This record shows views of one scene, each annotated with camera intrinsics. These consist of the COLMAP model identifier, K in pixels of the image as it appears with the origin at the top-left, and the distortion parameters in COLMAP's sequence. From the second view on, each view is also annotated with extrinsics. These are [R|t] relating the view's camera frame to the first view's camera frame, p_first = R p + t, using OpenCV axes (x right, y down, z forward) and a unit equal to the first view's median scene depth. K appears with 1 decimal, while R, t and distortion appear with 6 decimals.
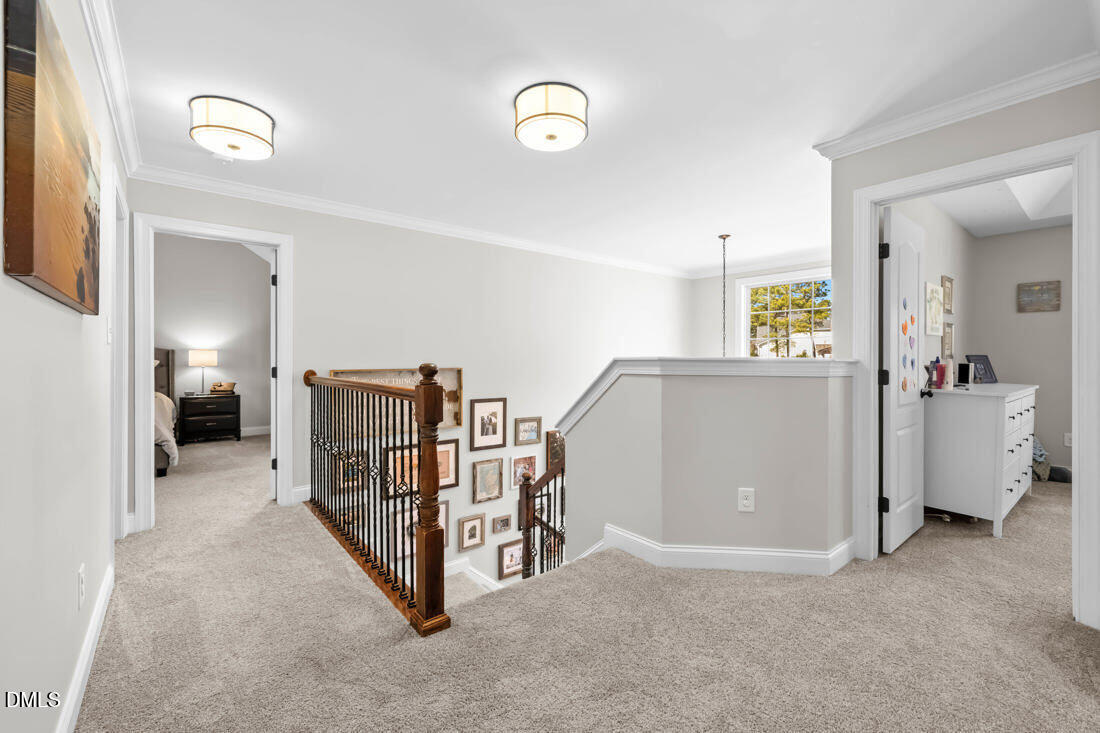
lens RADIAL K [[463.8, 0, 552.2], [0, 463.8, 357.8], [0, 0, 1]] dist [-0.001148, 0.000014]
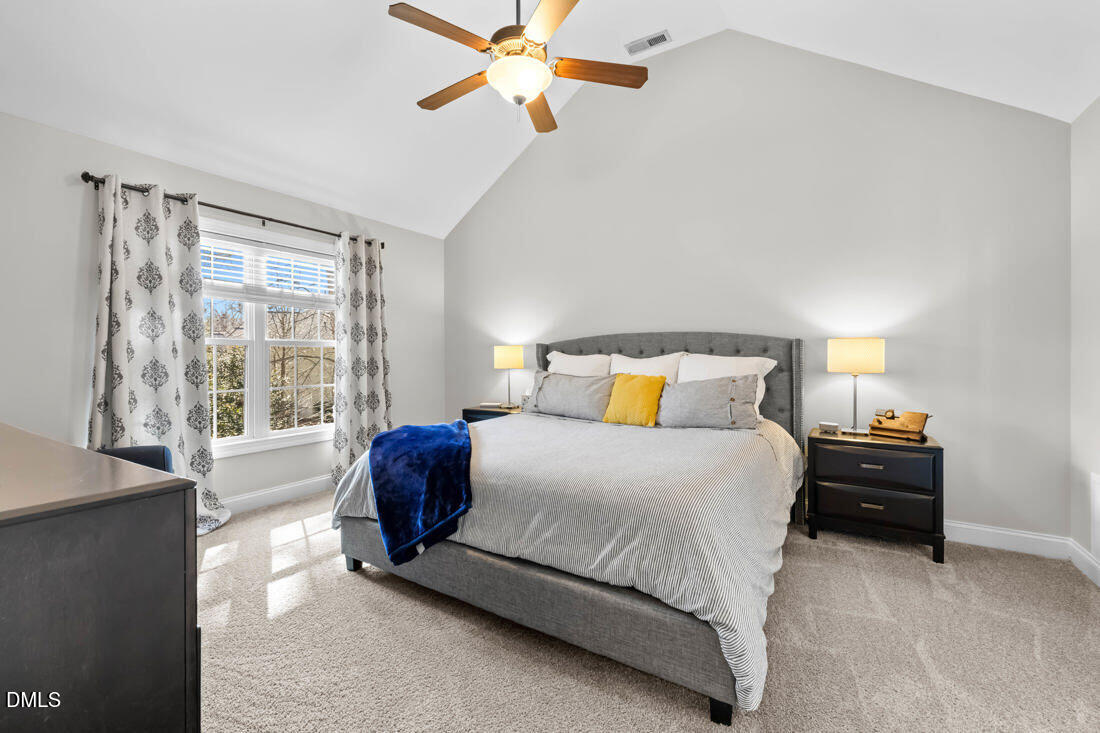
lens RADIAL K [[463.8, 0, 552.2], [0, 463.8, 357.8], [0, 0, 1]] dist [-0.001148, 0.000014]
pose [[0.322721, -0.000204, -0.946494, -0.416899], [0.006260, 0.999979, 0.001919, 0.000236], [0.946474, -0.006544, 0.322715, 0.570837]]
